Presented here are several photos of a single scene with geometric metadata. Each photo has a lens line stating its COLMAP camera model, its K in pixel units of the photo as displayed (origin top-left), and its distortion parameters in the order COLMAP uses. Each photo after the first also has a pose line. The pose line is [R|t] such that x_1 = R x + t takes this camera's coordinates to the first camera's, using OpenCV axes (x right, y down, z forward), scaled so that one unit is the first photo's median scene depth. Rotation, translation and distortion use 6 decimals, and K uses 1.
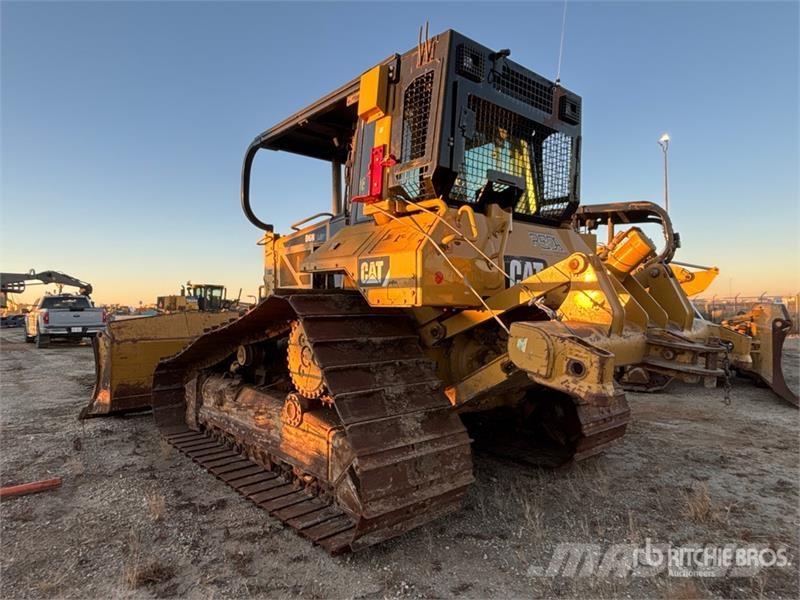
lens RADIAL K [[491.0, 0, 400.0], [0, 491.0, 300.0], [0, 0, 1]] dist [0.002005, -0.022435]
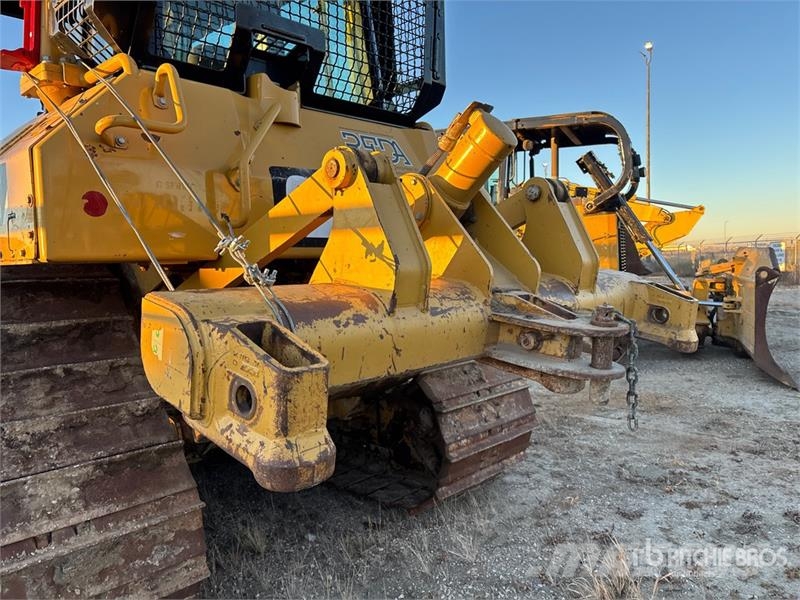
lens RADIAL K [[589.6, 0, 399.5], [0, 589.6, 309.9], [0, 0, 1]] dist [0.055851, -0.062678]
pose [[0.995025, -0.034569, 0.093440, 0.274176], [0.026055, 0.995524, 0.090847, 0.012000], [-0.096162, -0.087961, 0.991472, 0.296089]]
